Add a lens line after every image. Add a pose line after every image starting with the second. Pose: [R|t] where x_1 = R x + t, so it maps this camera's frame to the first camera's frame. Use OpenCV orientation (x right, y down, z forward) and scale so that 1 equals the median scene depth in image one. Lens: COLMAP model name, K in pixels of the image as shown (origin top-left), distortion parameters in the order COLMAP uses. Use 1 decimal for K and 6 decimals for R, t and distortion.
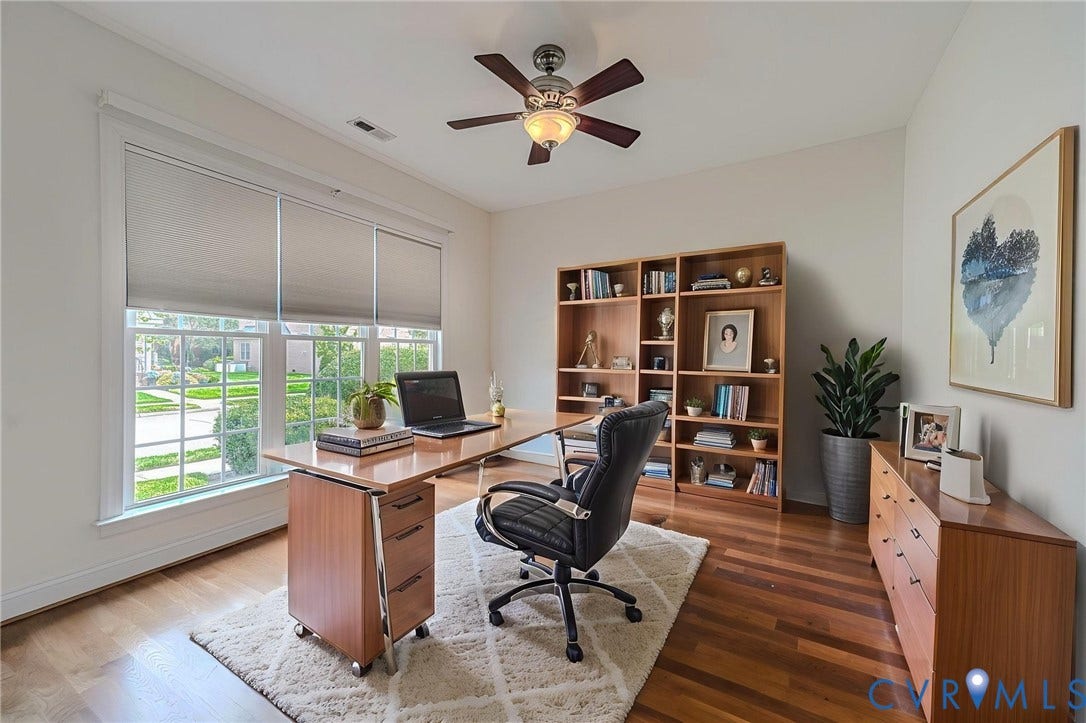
lens RADIAL K [[416.4, 0, 541.2], [0, 416.4, 357.2], [0, 0, 1]] dist [-0.008666, 0.000120]
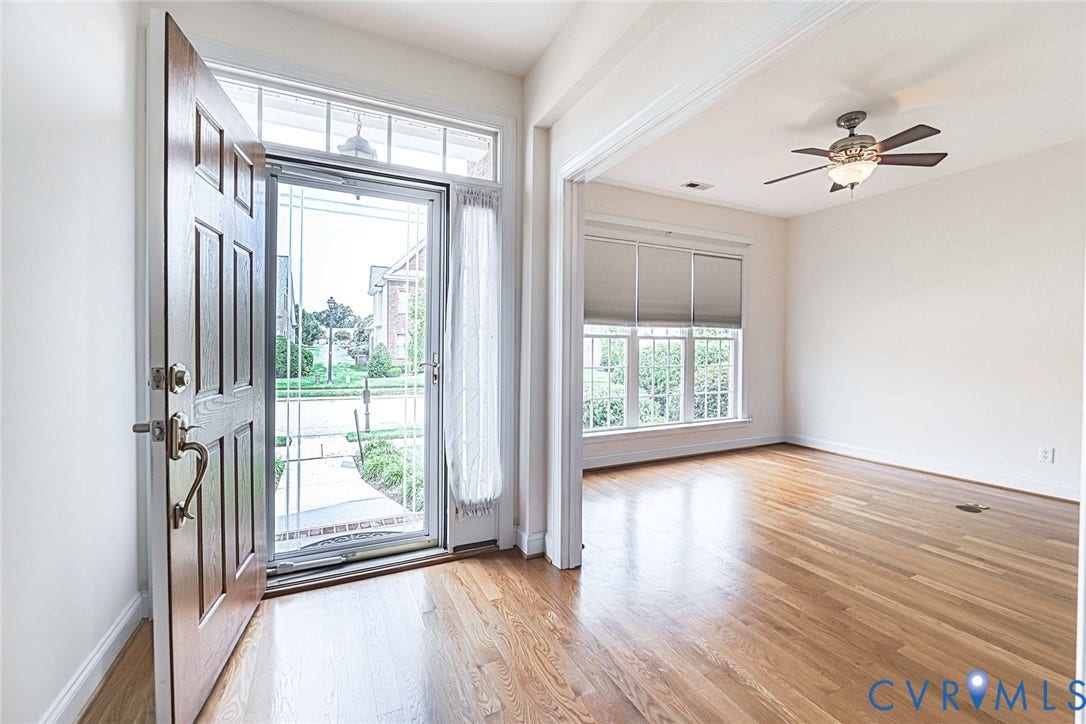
lens RADIAL K [[481.9, 0, 539.7], [0, 481.9, 353.8], [0, 0, 1]] dist [0.003392, 0.000129]
pose [[0.849857, 0.008214, -0.526950, -0.006845], [-0.006586, 0.999966, 0.004965, 0.005210], [0.526972, -0.000750, 0.849882, -0.706806]]
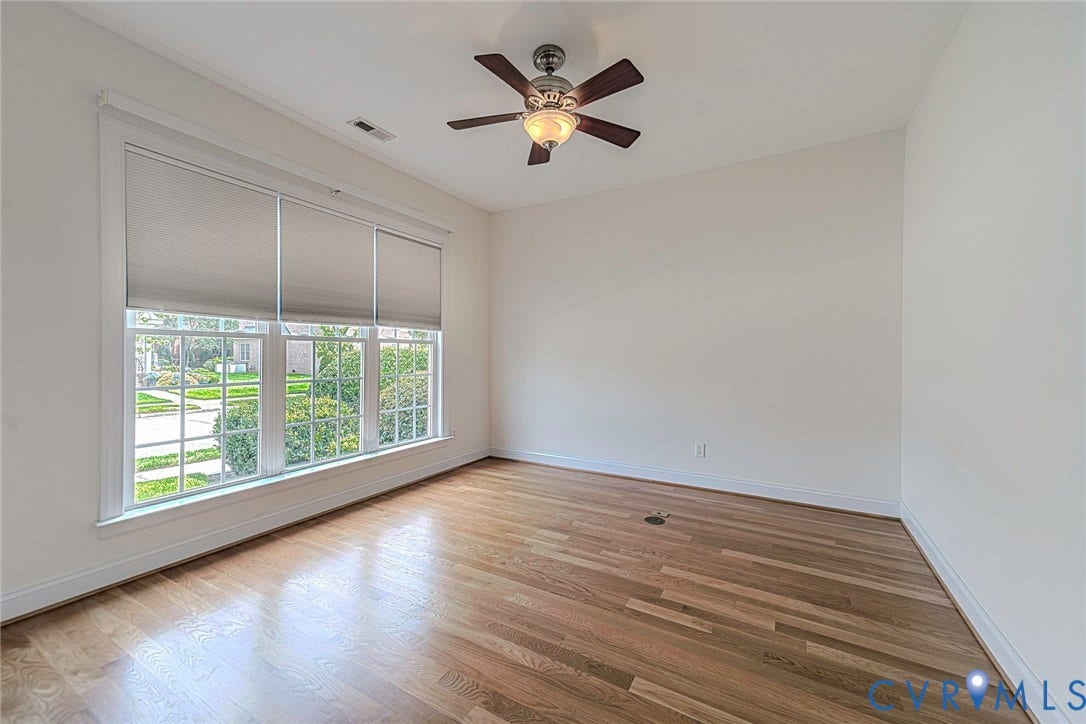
lens RADIAL K [[417.3, 0, 542.0], [0, 417.3, 358.5], [0, 0, 1]] dist [-0.007945, -0.000056]
pose [[0.999996, -0.000456, 0.002960, -0.001801], [0.000450, 0.999998, 0.002139, 0.000022], [-0.002961, -0.002138, 0.999993, -0.003198]]
